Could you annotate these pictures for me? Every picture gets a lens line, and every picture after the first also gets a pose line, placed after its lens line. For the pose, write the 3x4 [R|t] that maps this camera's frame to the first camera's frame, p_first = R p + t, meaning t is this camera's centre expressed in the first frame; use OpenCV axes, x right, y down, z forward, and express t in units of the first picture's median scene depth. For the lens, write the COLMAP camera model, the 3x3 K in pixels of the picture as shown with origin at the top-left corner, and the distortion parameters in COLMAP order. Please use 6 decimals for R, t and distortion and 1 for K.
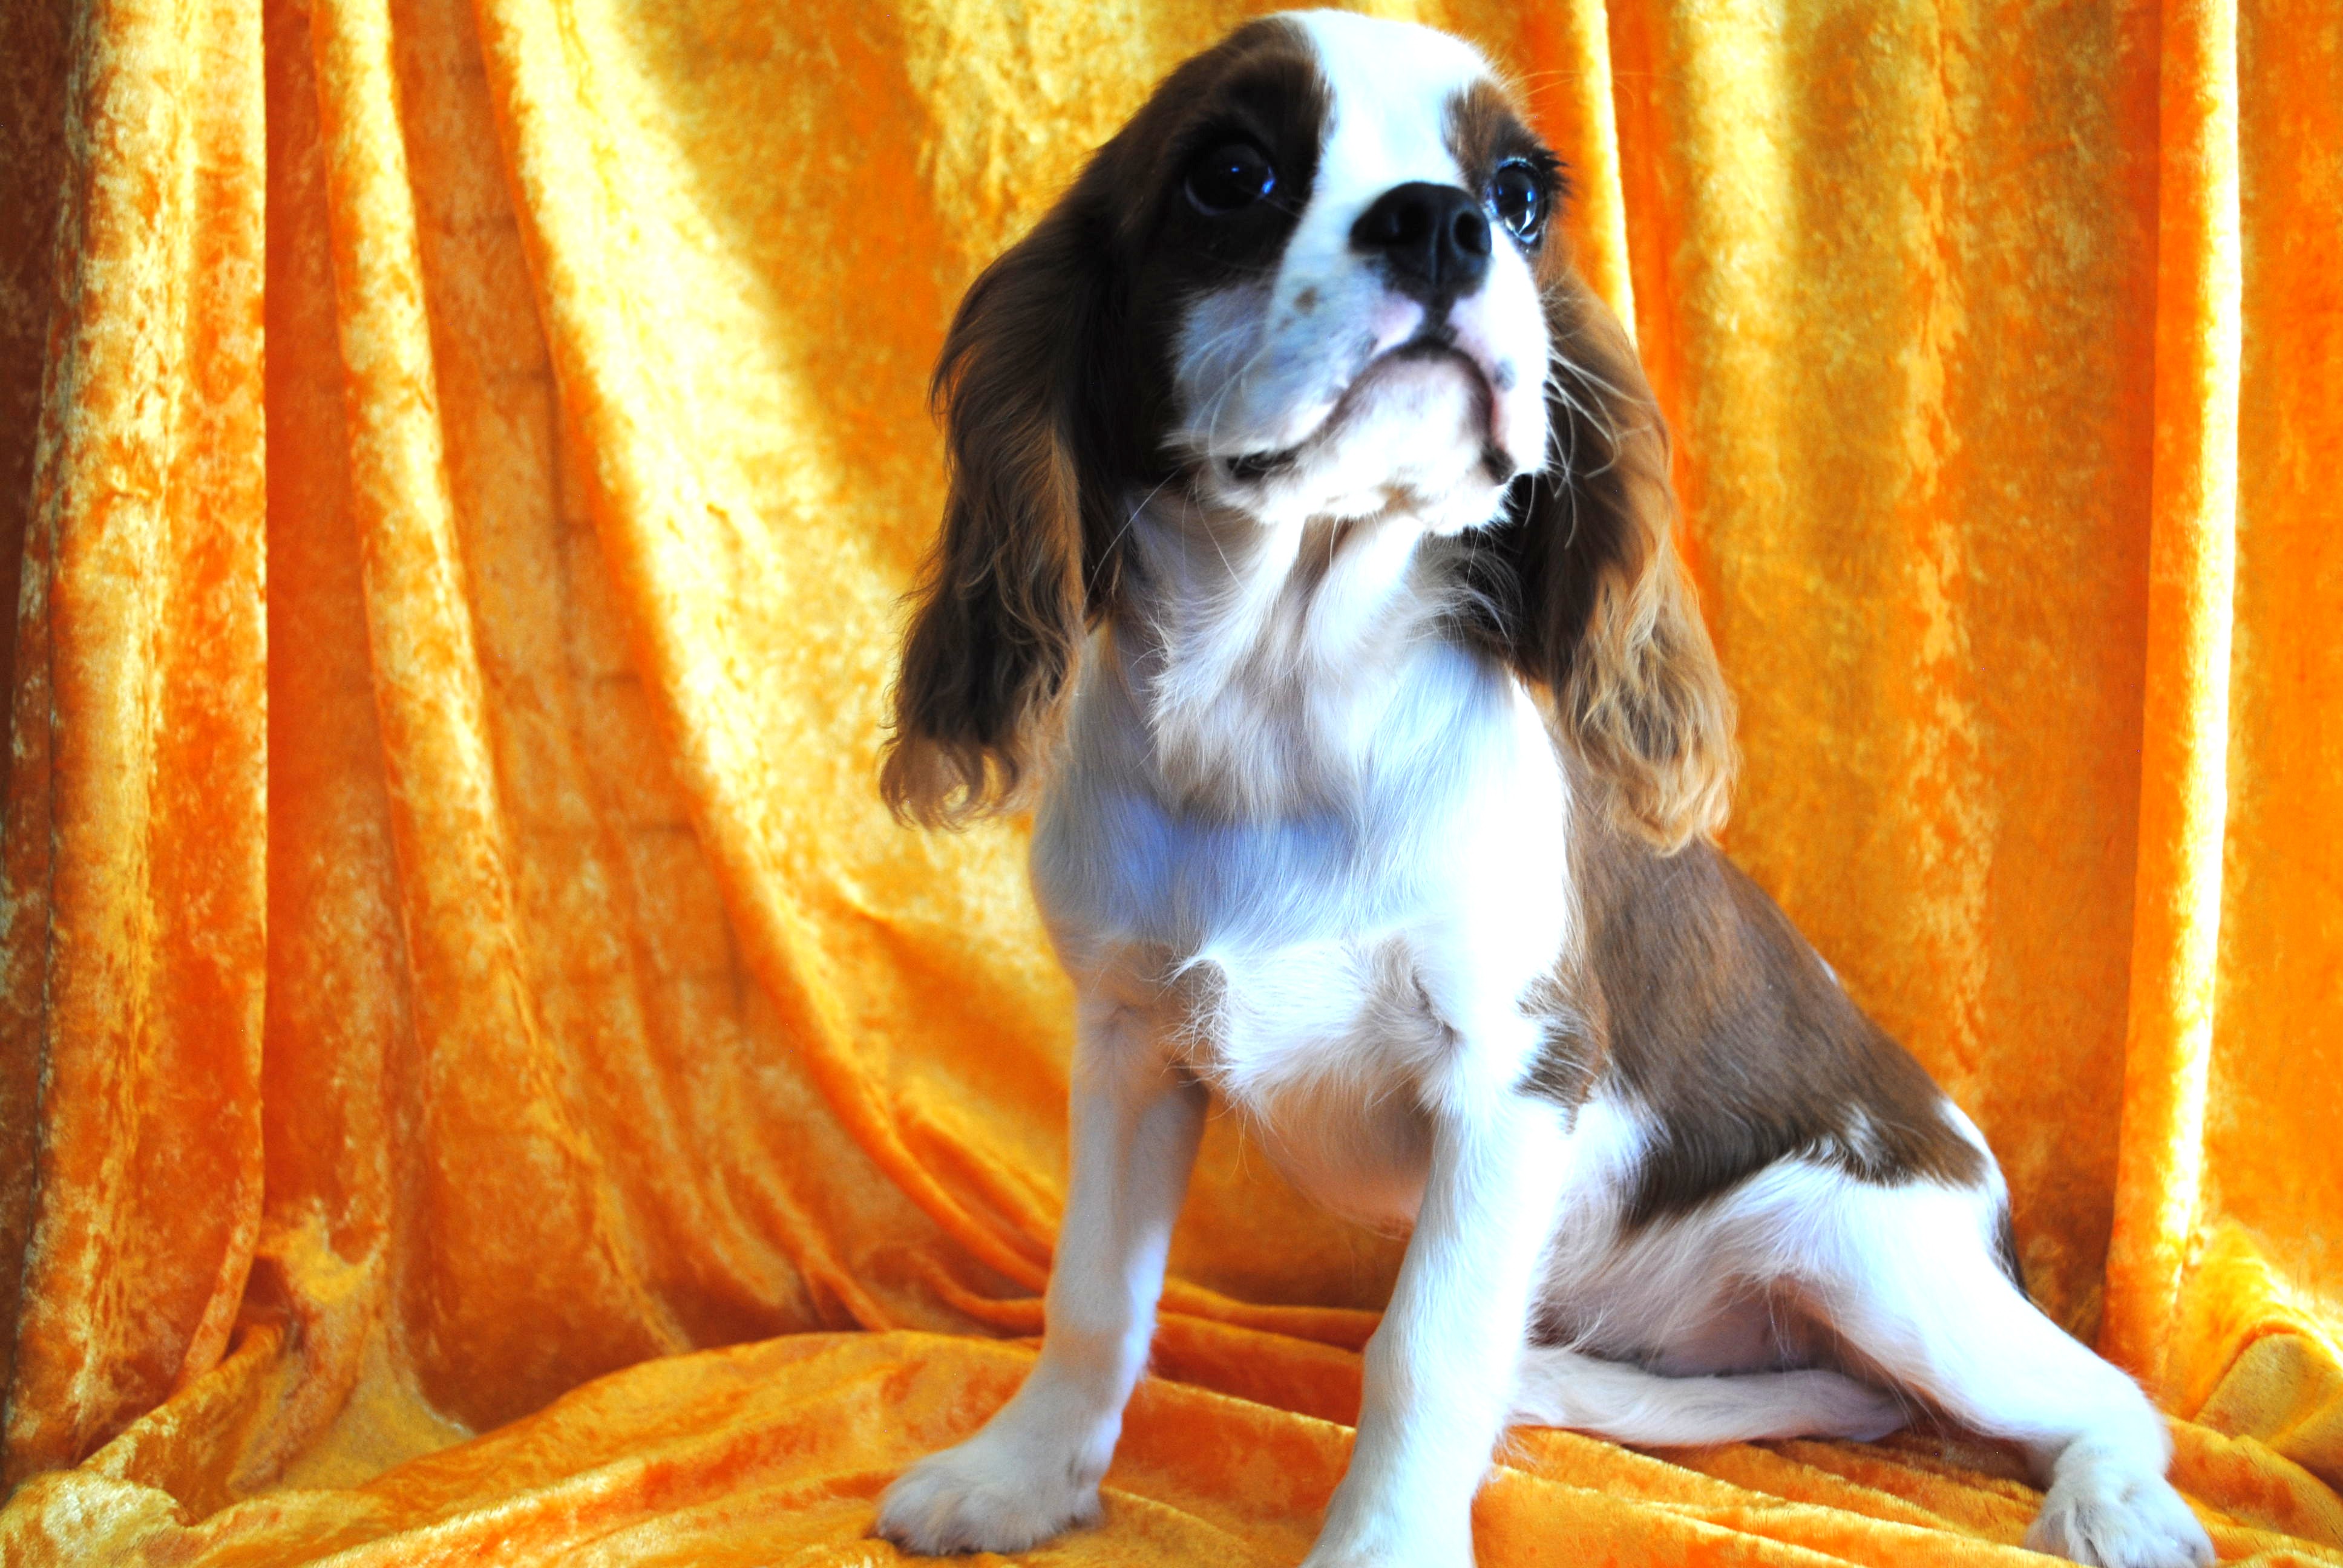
lens RADIAL K [[2523.9, 0, 1164.8], [0, 2523.9, 785.5], [0, 0, 1]] dist [-0.056619, -0.002252]
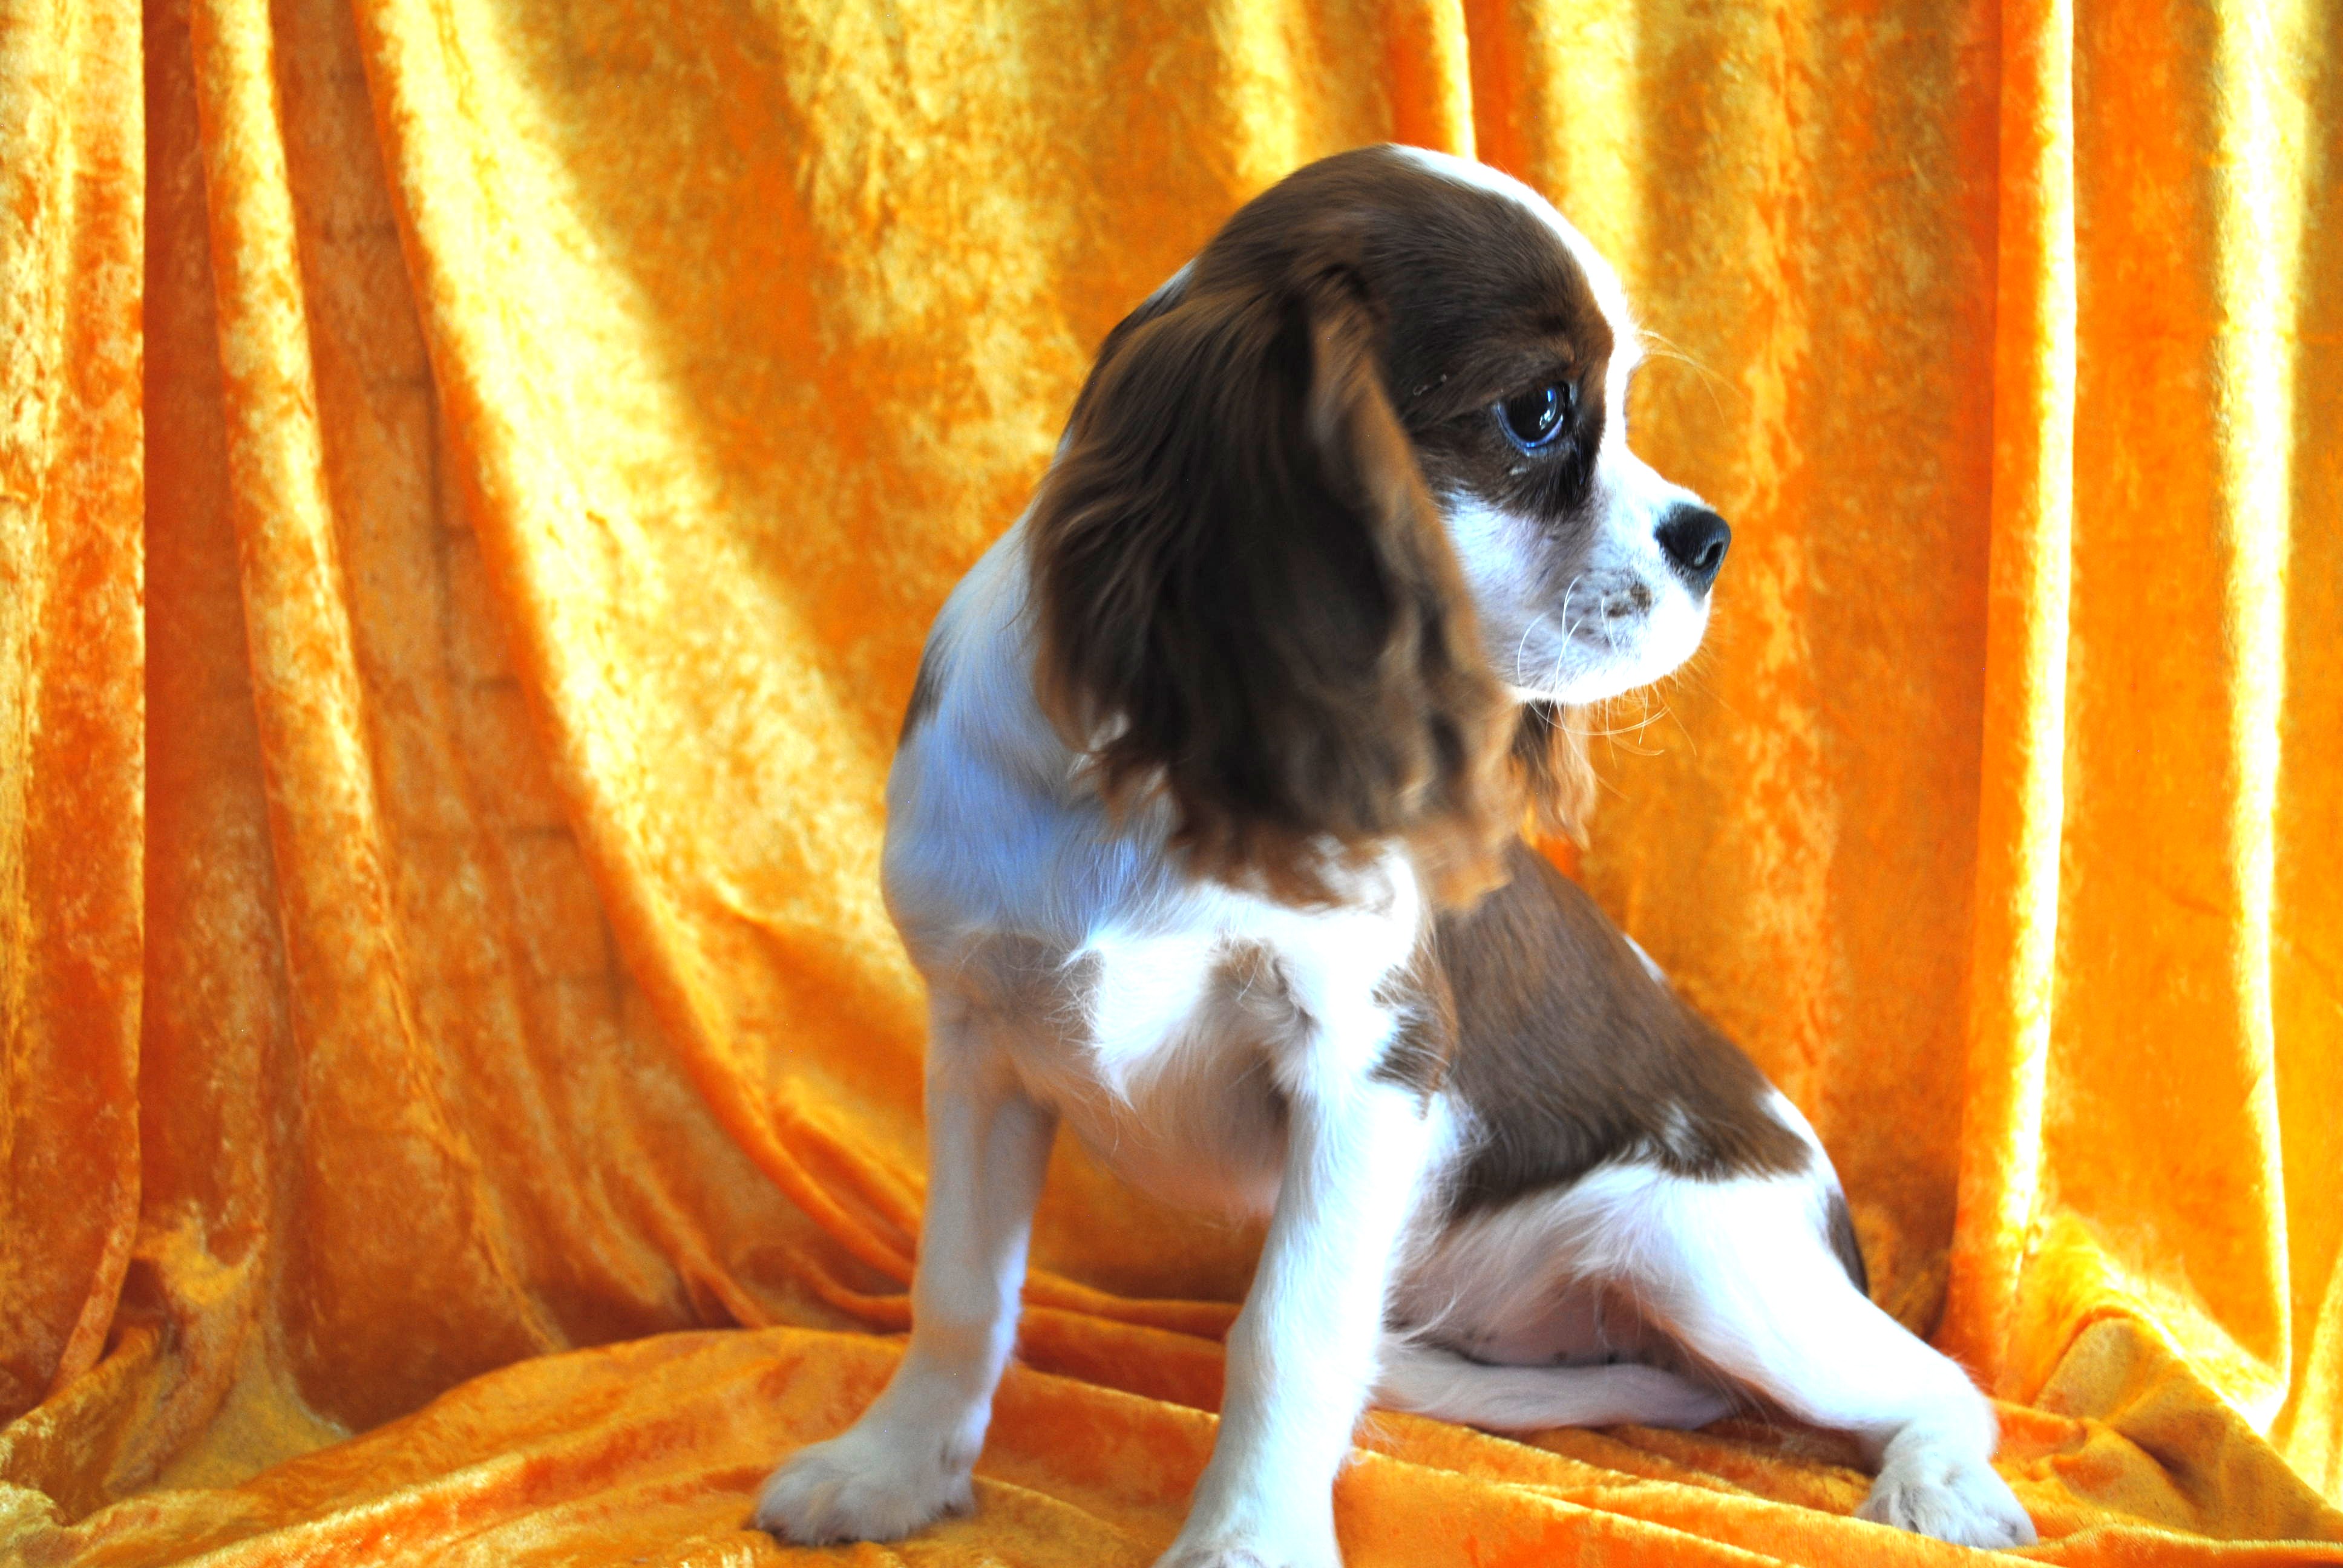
lens RADIAL K [[2526.0, 0, 1171.5], [0, 2526.0, 784.0], [0, 0, 1]] dist [-0.060153, 0.012080]
pose [[0.998645, 0.001474, 0.052010, 0.000226], [-0.001272, 0.999992, -0.003914, 0.001469], [-0.052015, 0.003843, 0.998639, -0.021488]]
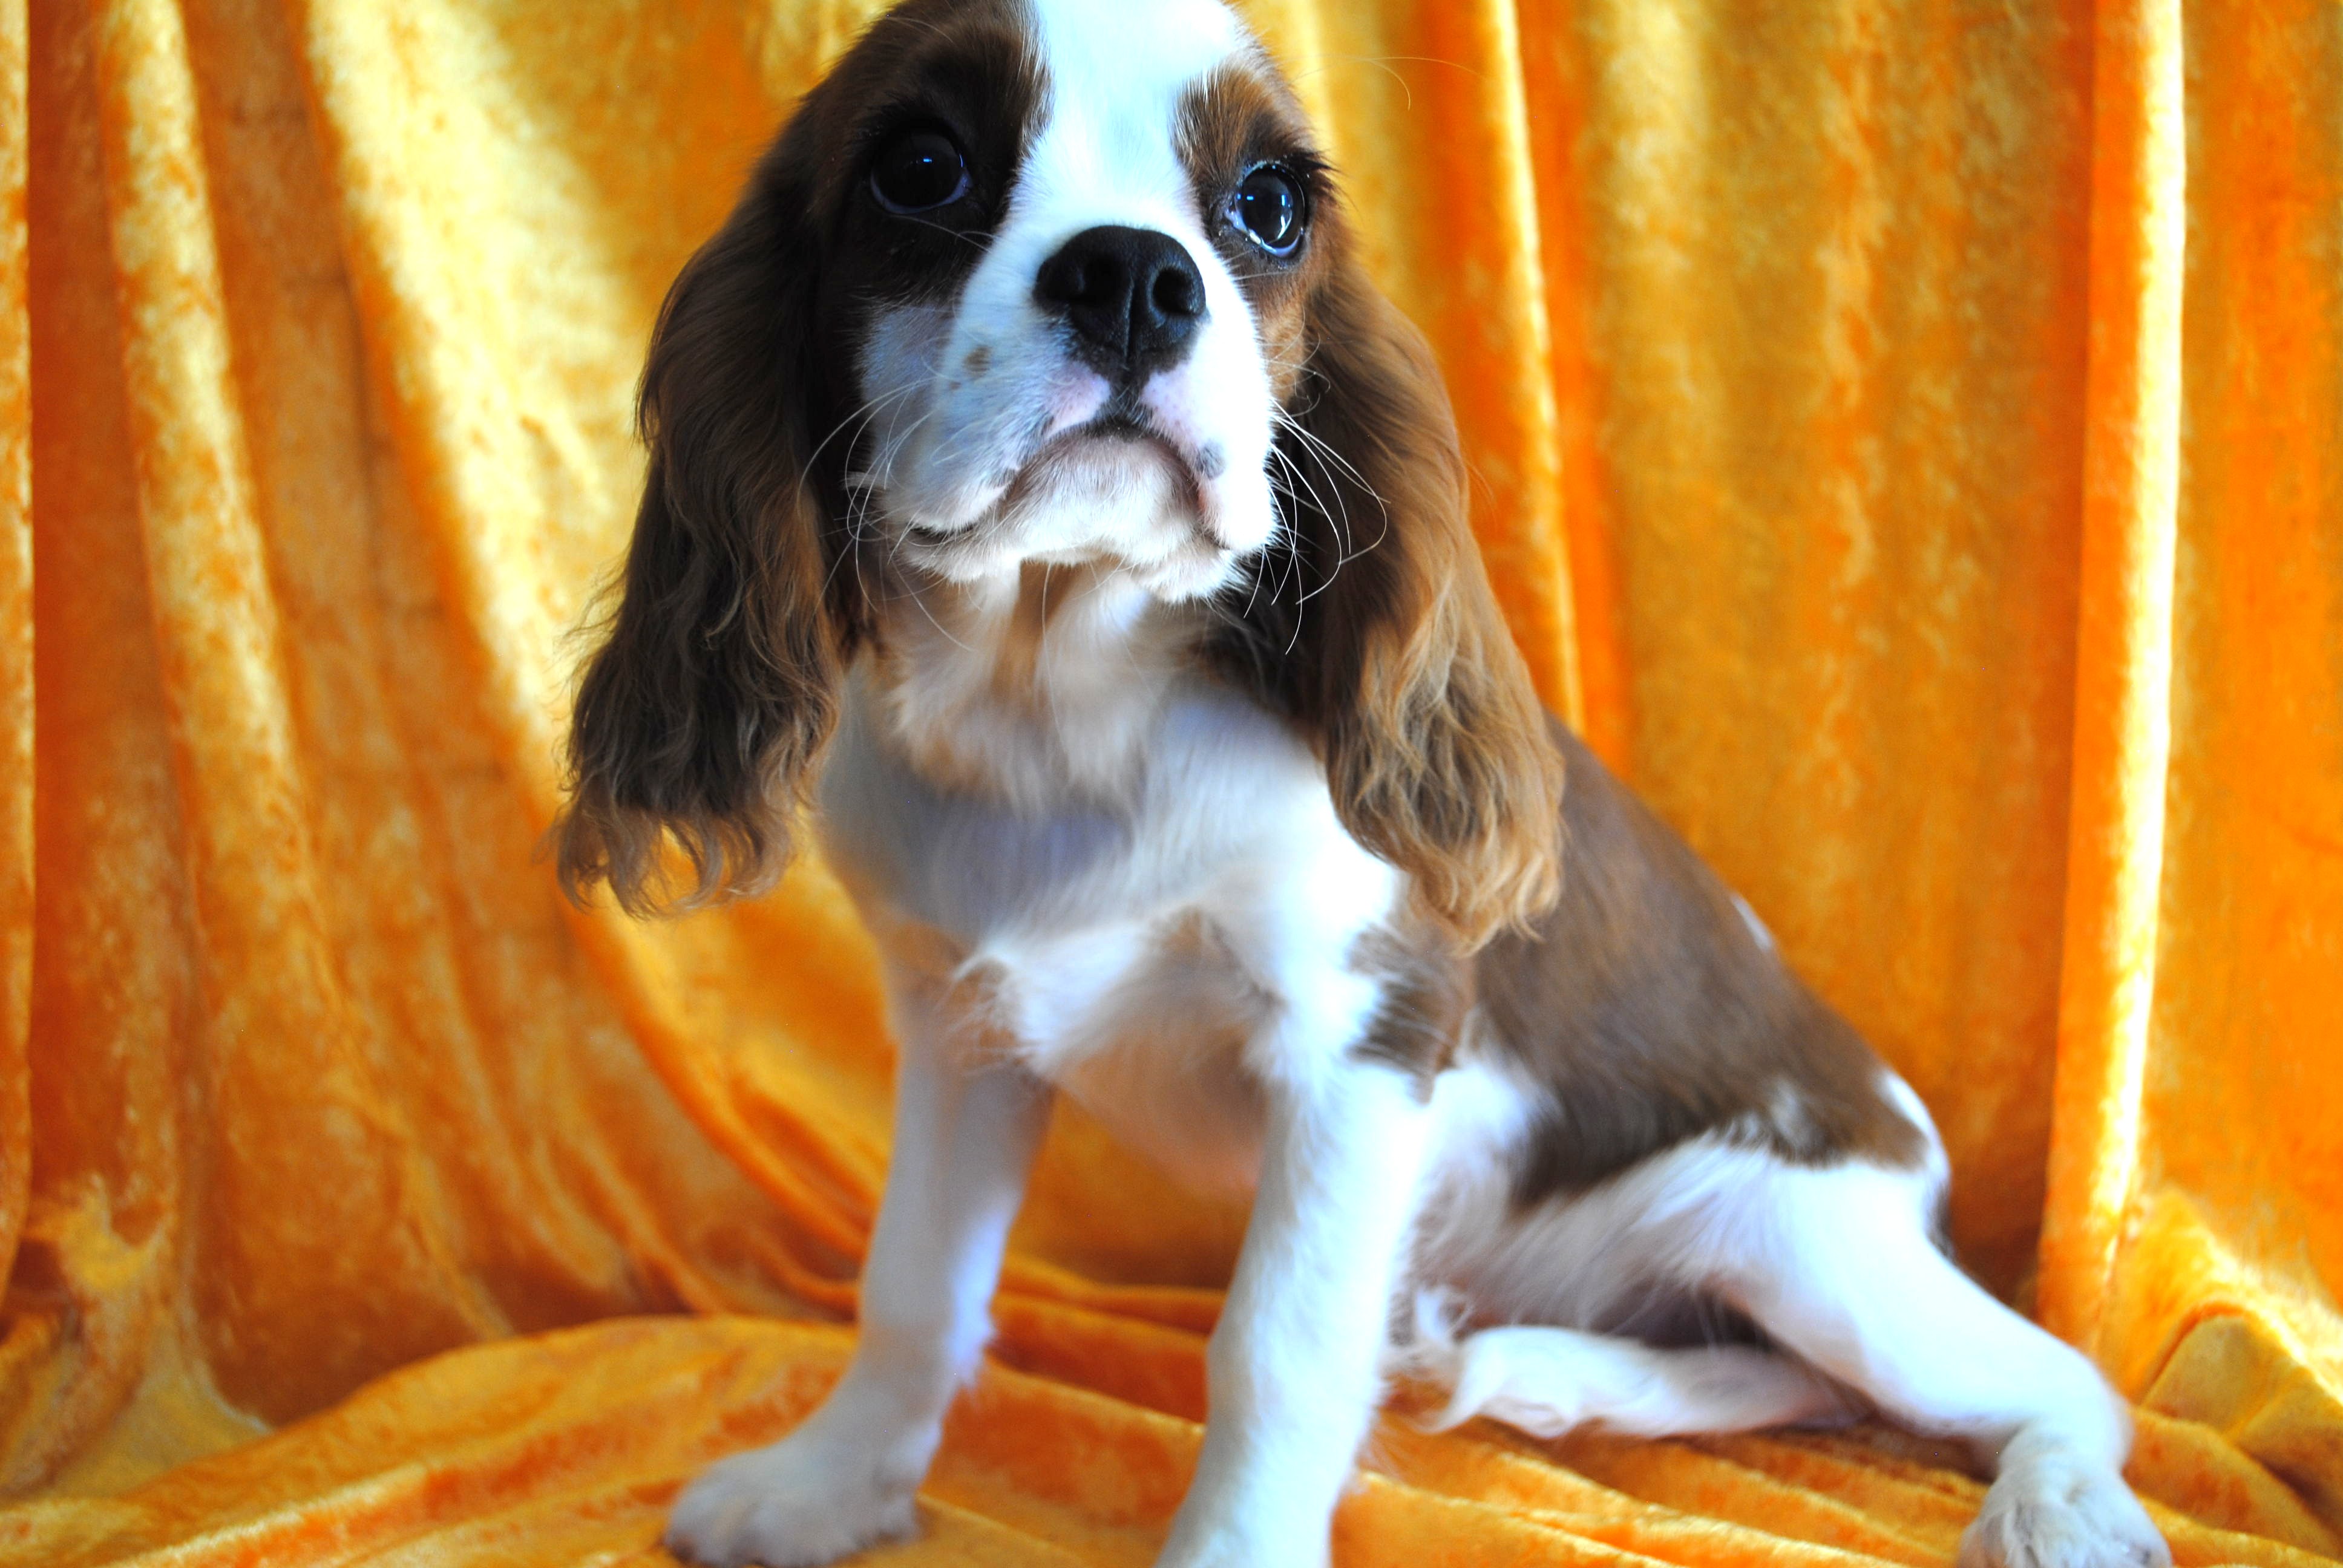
lens RADIAL K [[2523.9, 0, 1164.8], [0, 2523.9, 785.5], [0, 0, 1]] dist [-0.056619, -0.002252]
pose [[0.999840, -0.004107, 0.017414, 0.038267], [0.003767, 0.999802, 0.019538, 0.005581], [-0.017491, -0.019469, 0.999657, 0.083575]]
